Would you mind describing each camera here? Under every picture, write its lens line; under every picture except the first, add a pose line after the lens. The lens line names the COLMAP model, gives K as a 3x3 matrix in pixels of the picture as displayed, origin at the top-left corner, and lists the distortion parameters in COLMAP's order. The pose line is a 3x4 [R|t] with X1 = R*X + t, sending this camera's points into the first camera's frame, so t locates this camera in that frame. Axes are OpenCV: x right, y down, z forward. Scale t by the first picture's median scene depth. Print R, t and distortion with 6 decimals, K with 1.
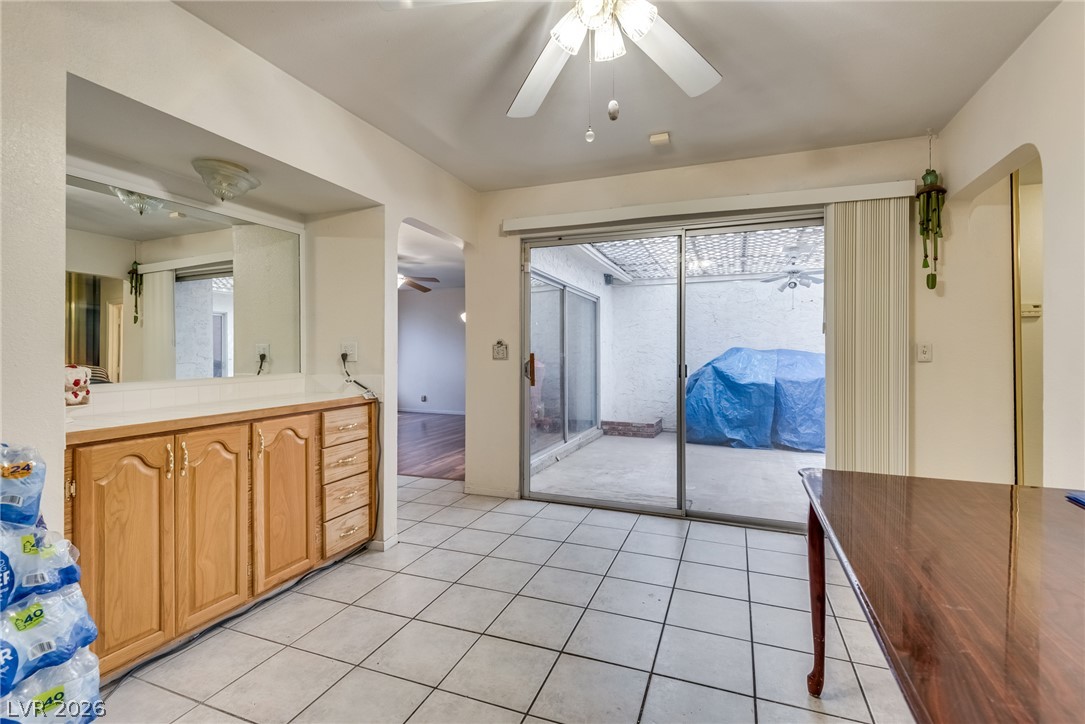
lens RADIAL K [[498.9, 0, 538.3], [0, 498.9, 352.3], [0, 0, 1]] dist [0.041894, -0.028570]
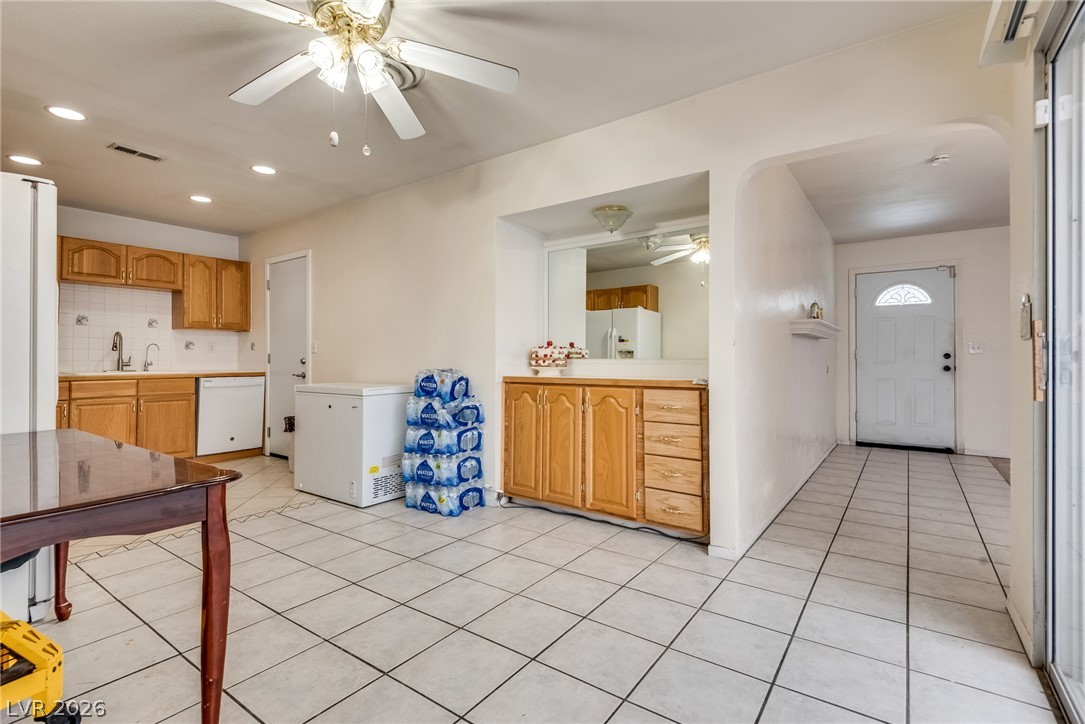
lens RADIAL K [[498.9, 0, 538.3], [0, 498.9, 352.3], [0, 0, 1]] dist [0.041894, -0.028570]
pose [[-0.254345, -0.008461, -0.967077, 0.547404], [0.002784, 0.999951, -0.009480, 0.034758], [0.967110, -0.005103, -0.254309, 0.796052]]
